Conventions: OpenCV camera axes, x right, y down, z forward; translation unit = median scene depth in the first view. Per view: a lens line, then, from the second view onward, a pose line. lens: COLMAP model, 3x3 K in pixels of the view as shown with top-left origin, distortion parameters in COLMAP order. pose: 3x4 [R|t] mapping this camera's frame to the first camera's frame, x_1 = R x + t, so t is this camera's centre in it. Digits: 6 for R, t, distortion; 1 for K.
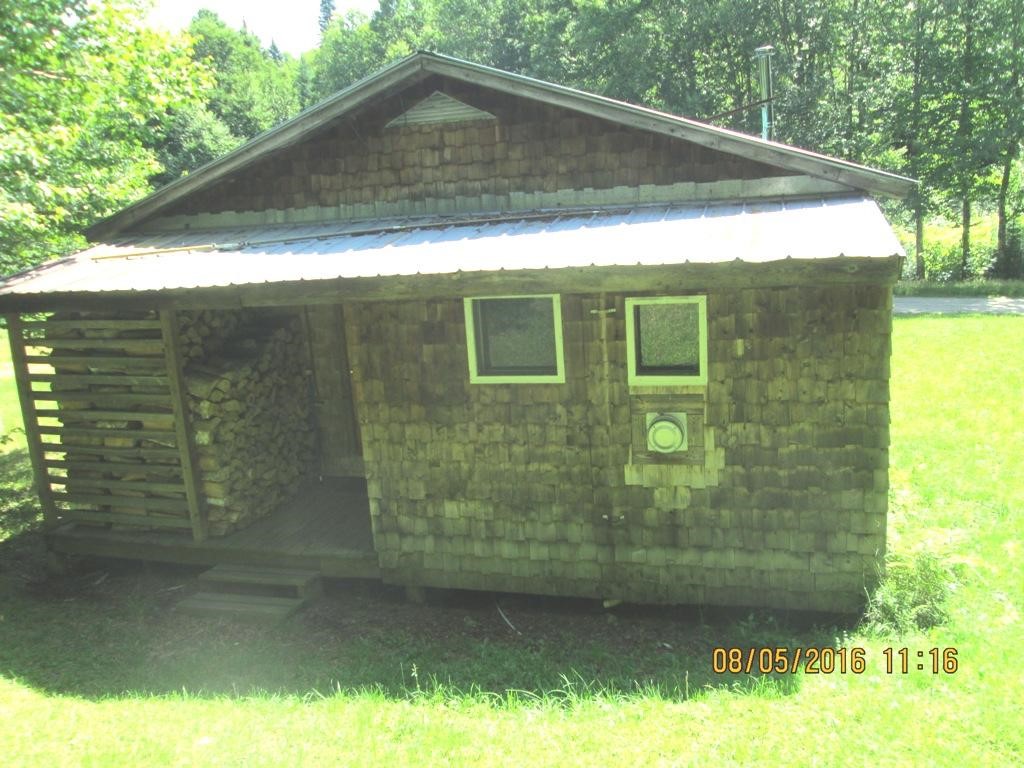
lens RADIAL K [[850.7, 0, 510.4], [0, 850.7, 379.7], [0, 0, 1]] dist [-0.044611, 0.015931]
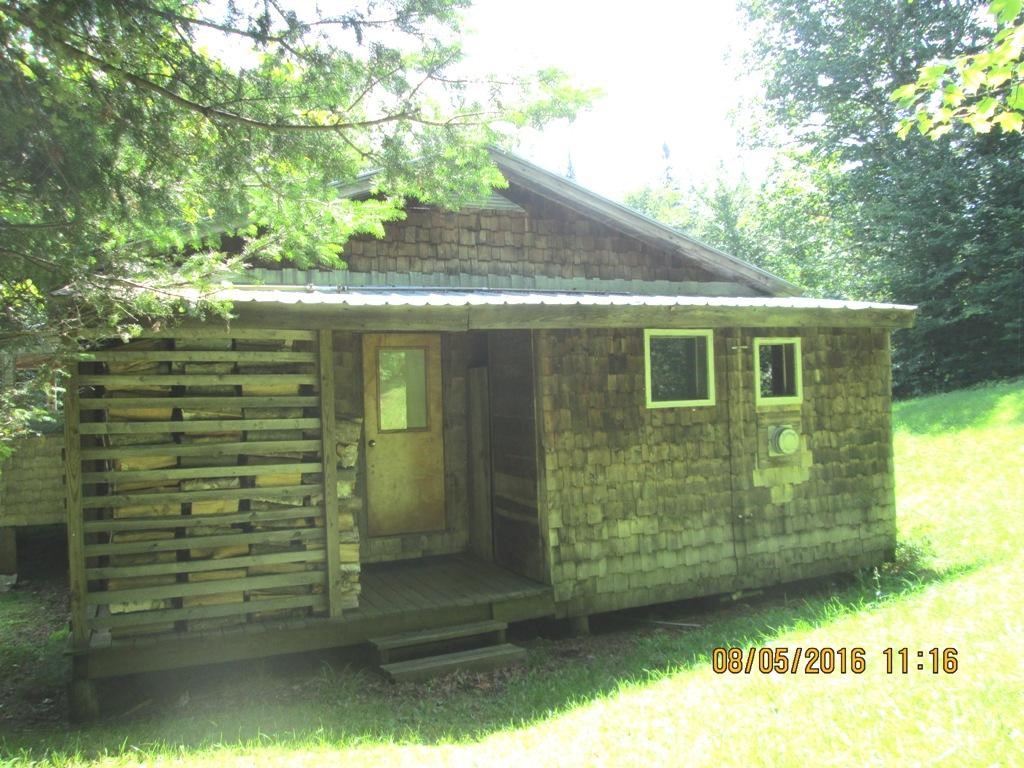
lens RADIAL K [[850.7, 0, 510.4], [0, 850.7, 379.7], [0, 0, 1]] dist [-0.044611, 0.015931]
pose [[0.767607, 0.050176, 0.638954, -0.909180], [0.112408, 0.970939, -0.211288, 0.185812], [-0.630987, 0.234010, 0.739659, 0.251977]]
